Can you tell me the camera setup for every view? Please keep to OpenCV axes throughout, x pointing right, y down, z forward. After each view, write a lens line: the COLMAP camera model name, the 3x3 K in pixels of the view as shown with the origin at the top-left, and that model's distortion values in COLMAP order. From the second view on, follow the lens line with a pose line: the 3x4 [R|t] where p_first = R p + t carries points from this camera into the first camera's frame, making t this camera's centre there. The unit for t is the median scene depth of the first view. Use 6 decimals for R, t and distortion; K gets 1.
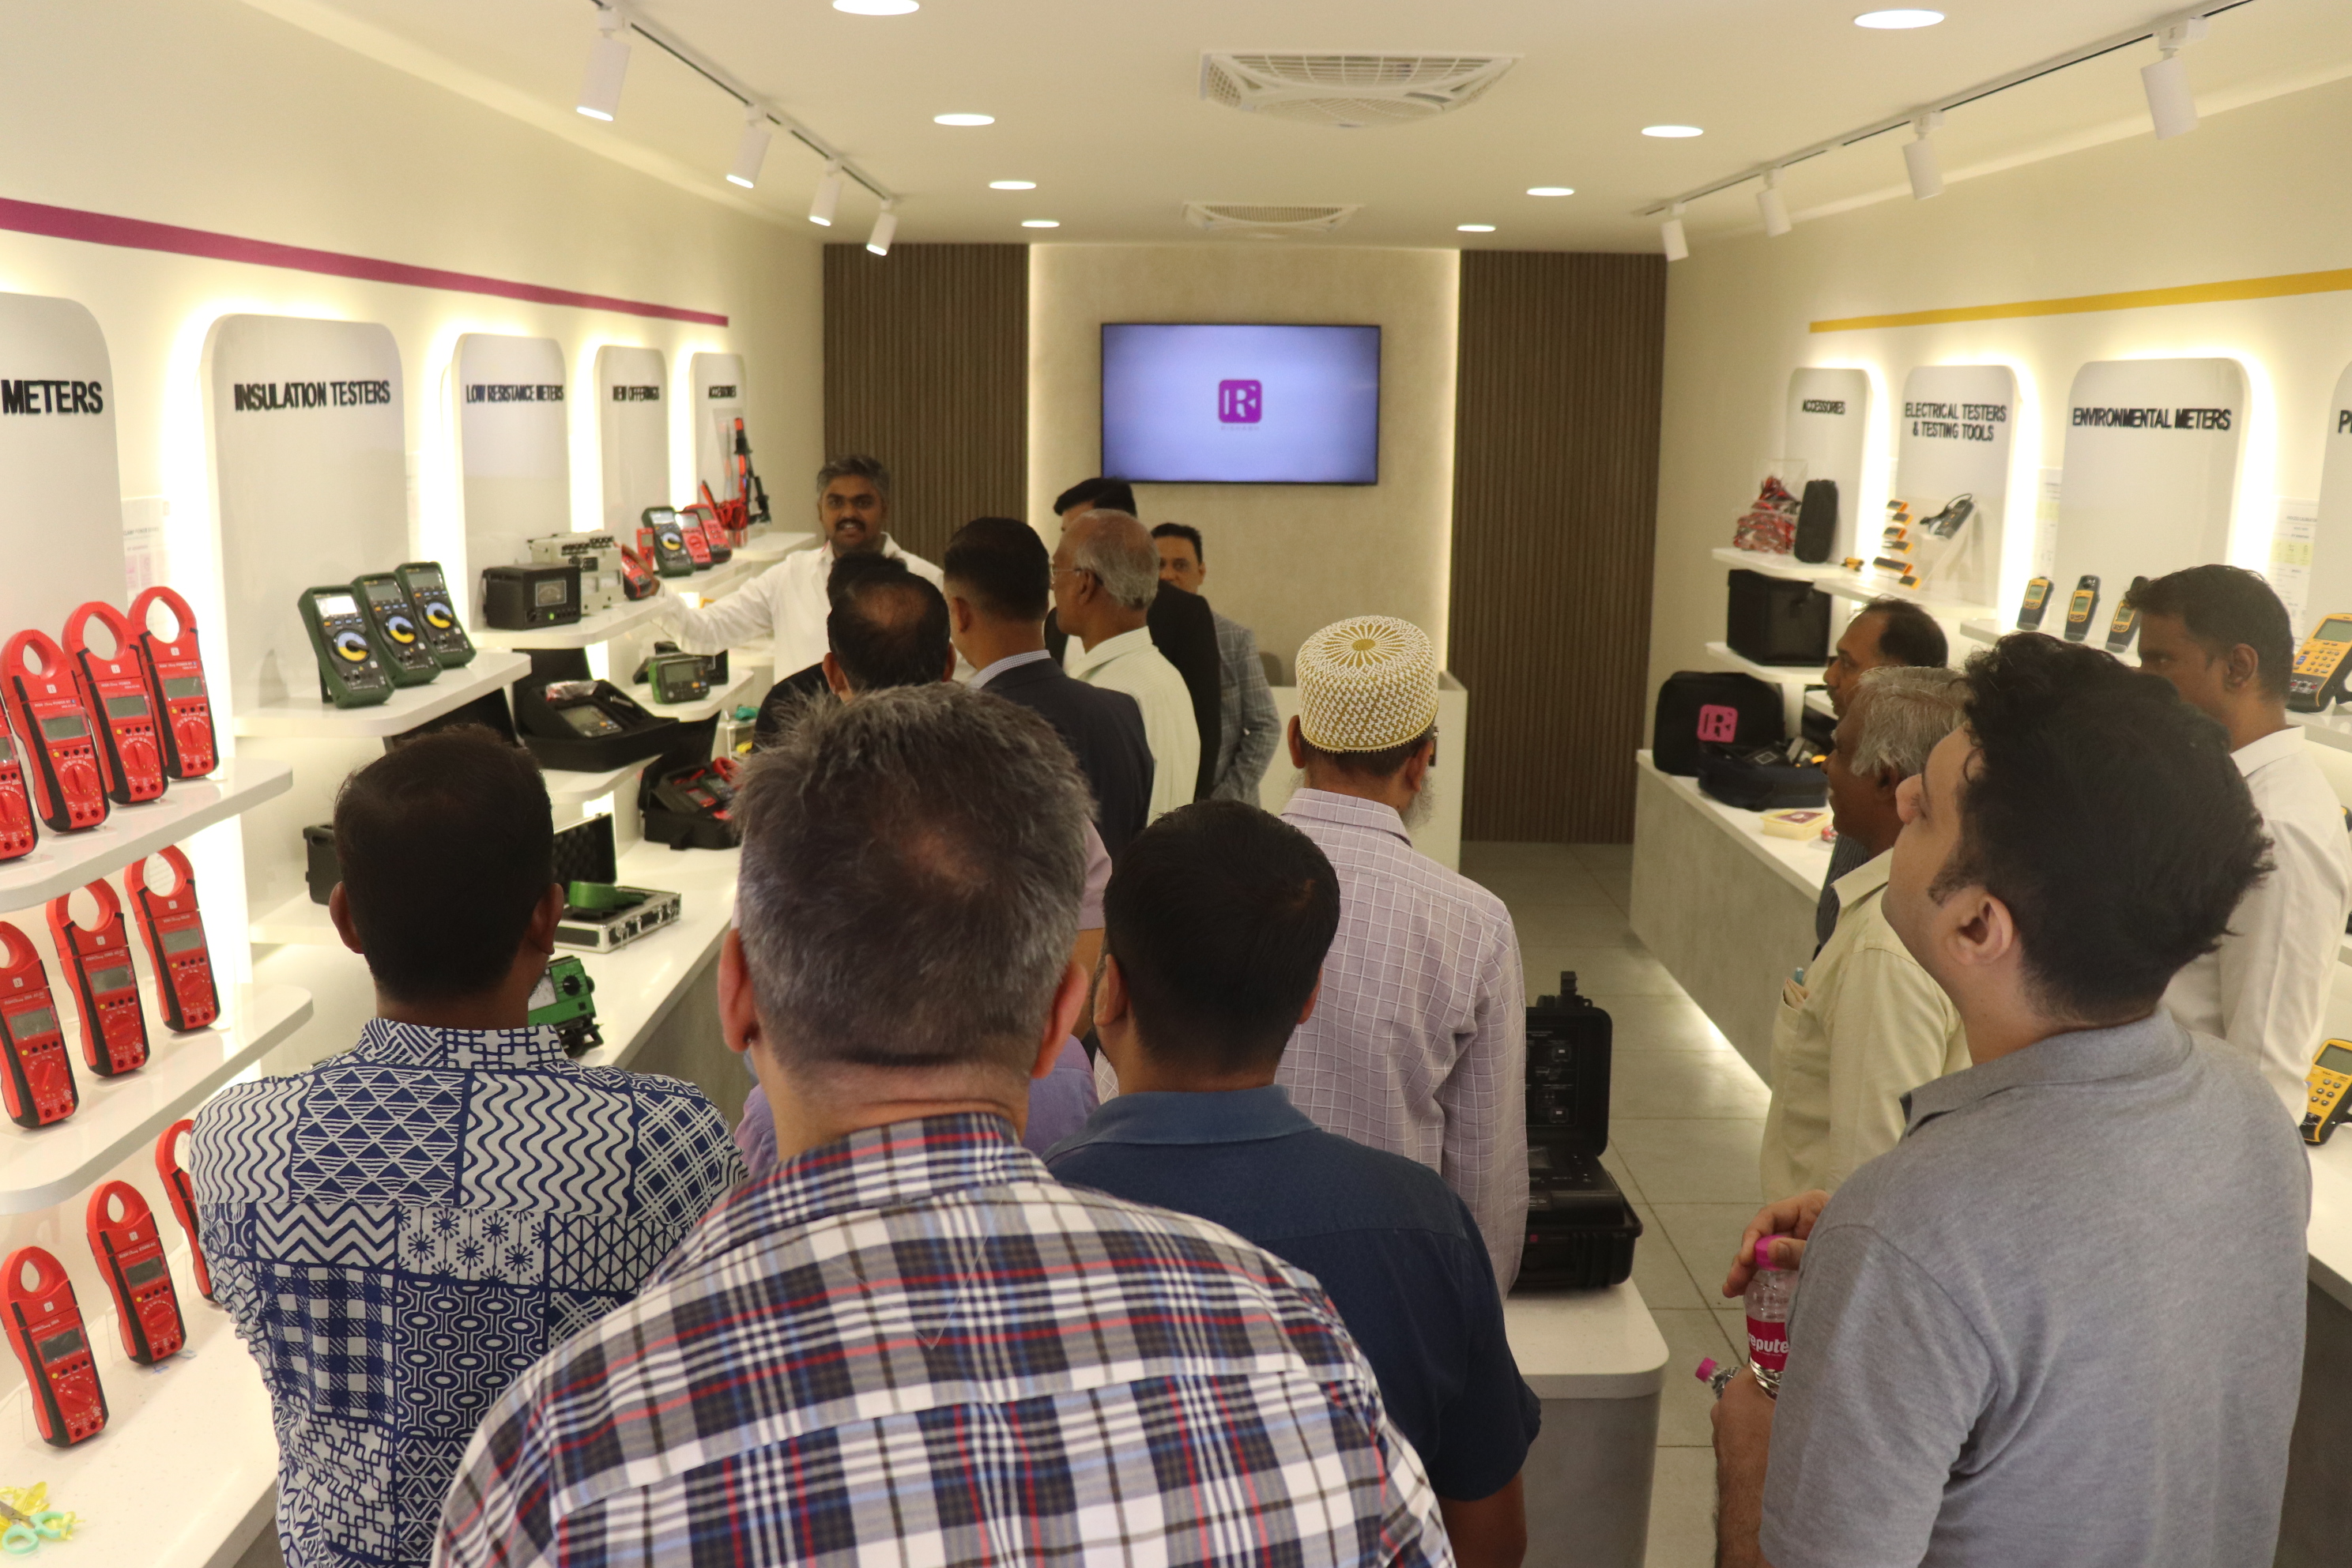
lens RADIAL K [[1966.7, 0, 1156.2], [0, 1966.7, 774.9], [0, 0, 1]] dist [-0.170212, 0.147418]
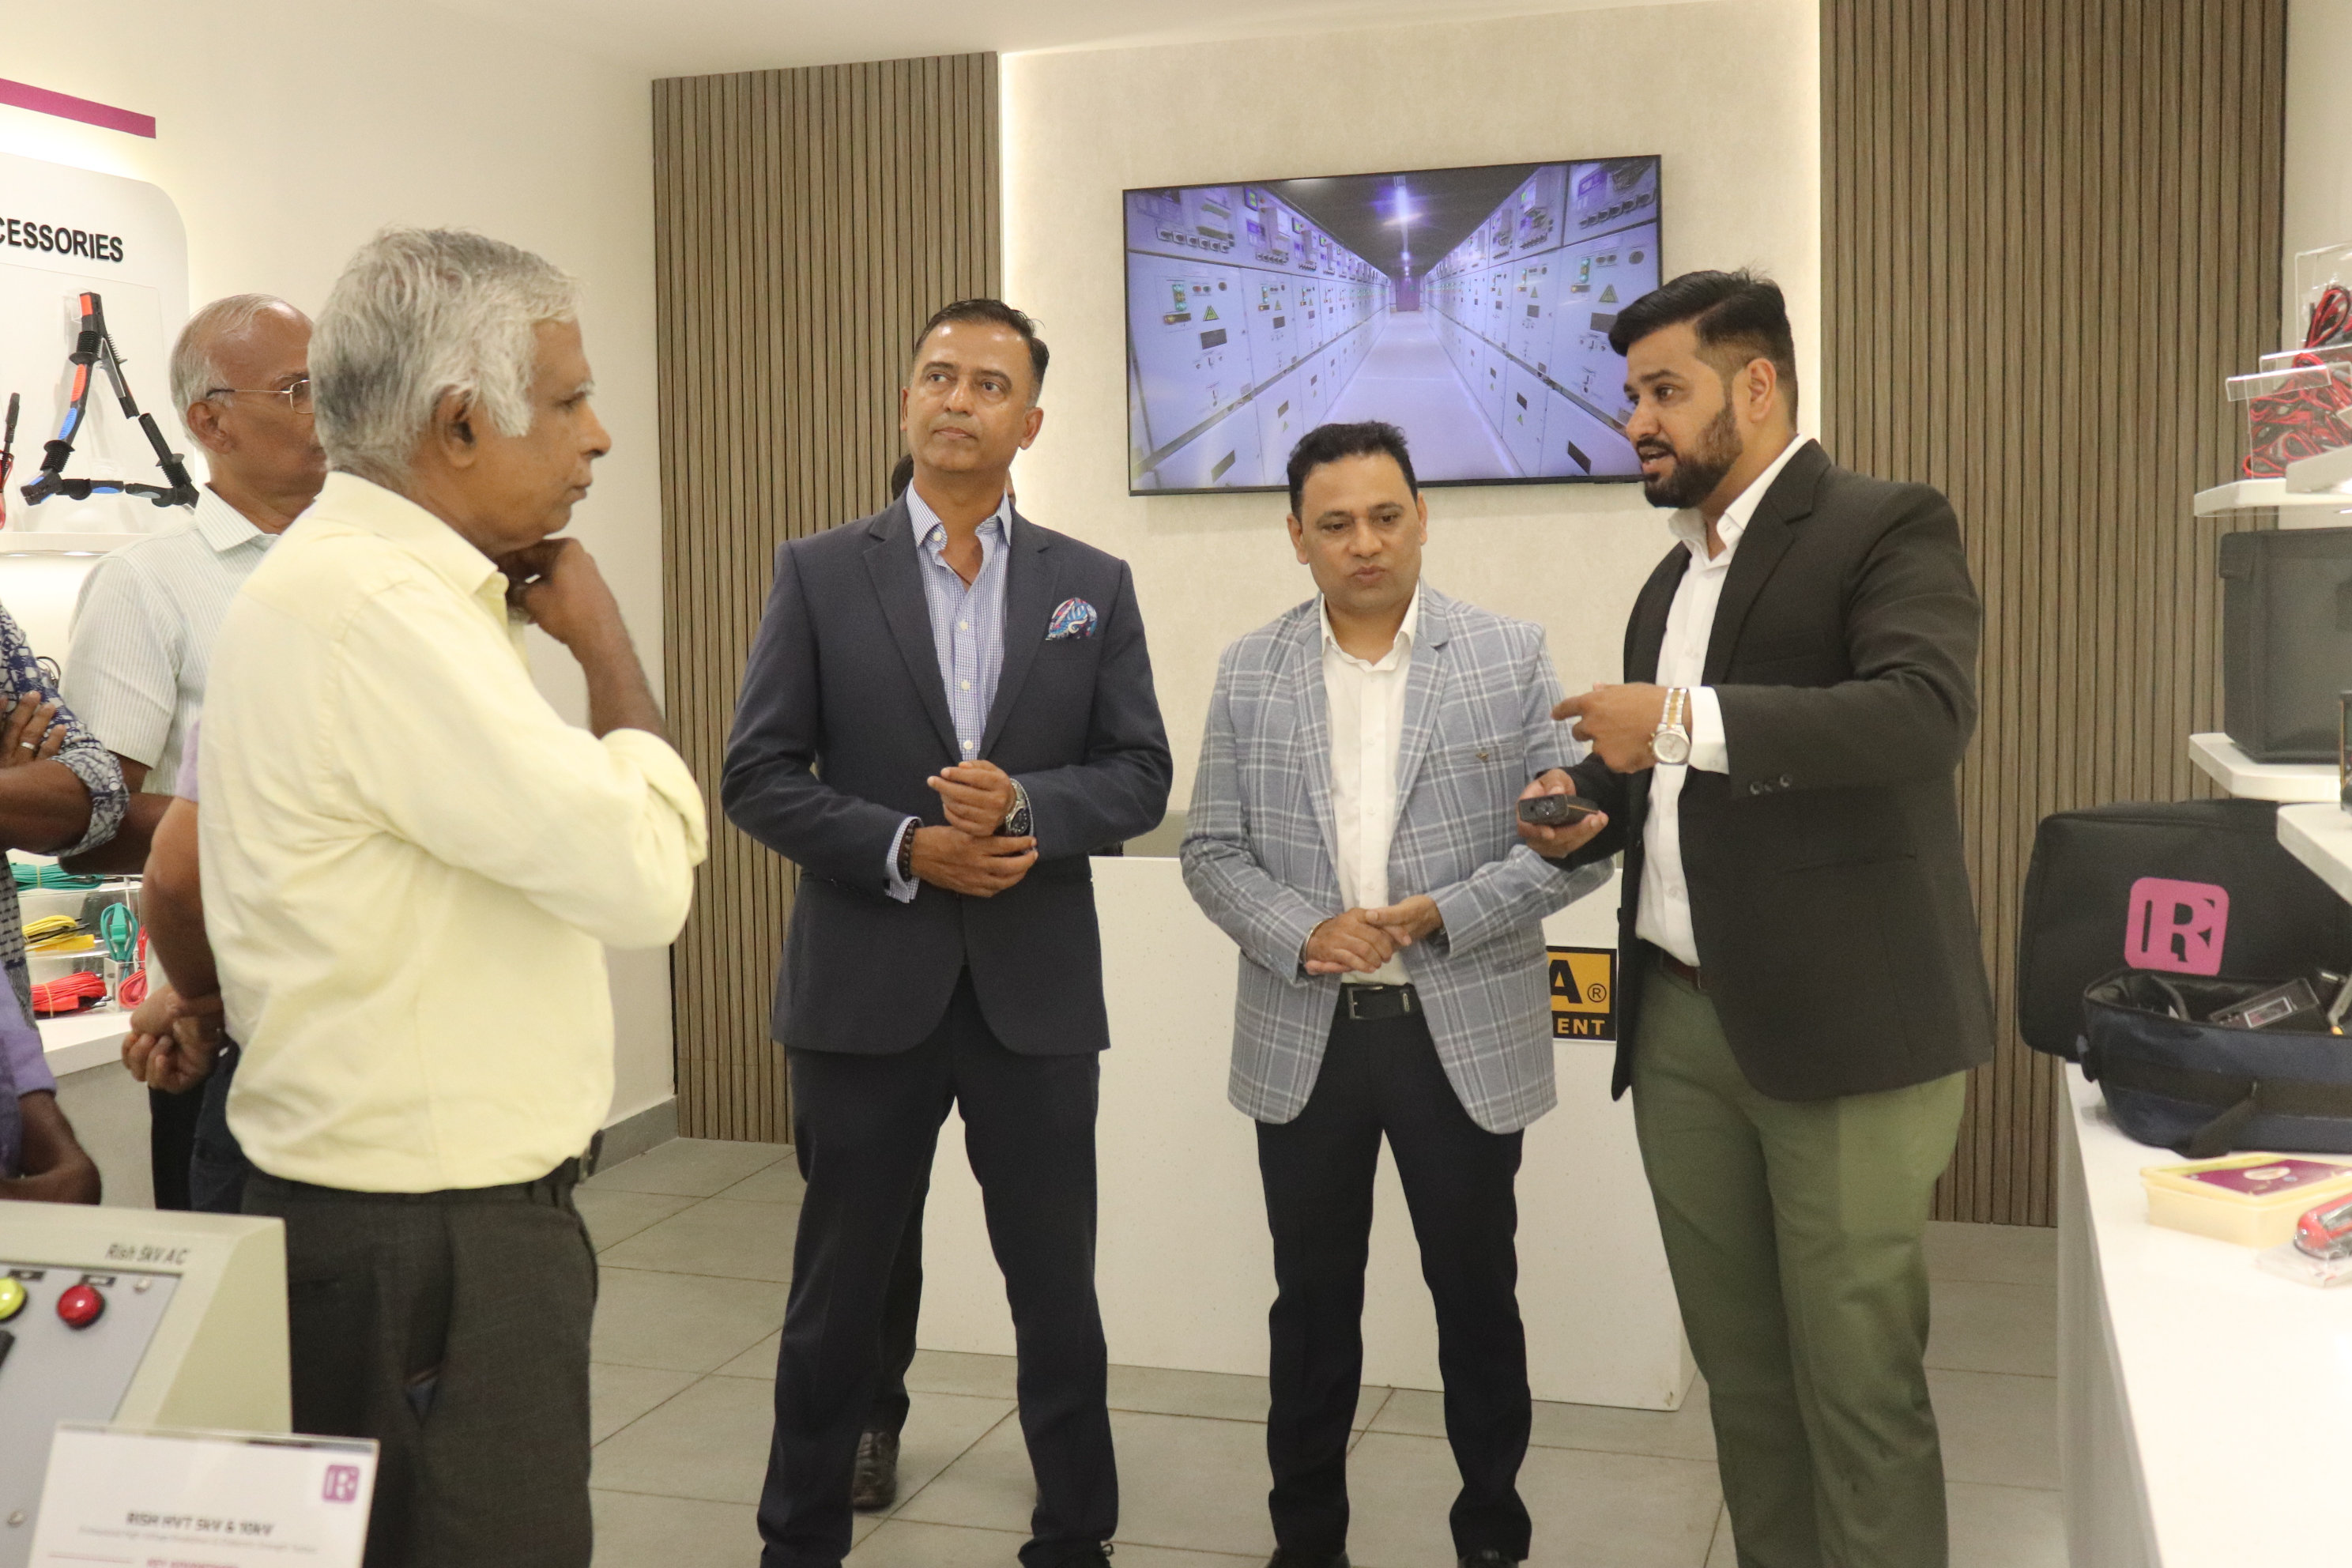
lens RADIAL K [[2699.5, 0, 1155.9], [0, 2699.5, 781.9], [0, 0, 1]] dist [-0.069648, 0.209914]
pose [[0.956053, -0.002616, -0.293182, 0.311702], [-0.032415, 0.992887, -0.114563, 0.015180], [0.291397, 0.119032, 0.949168, 0.540540]]
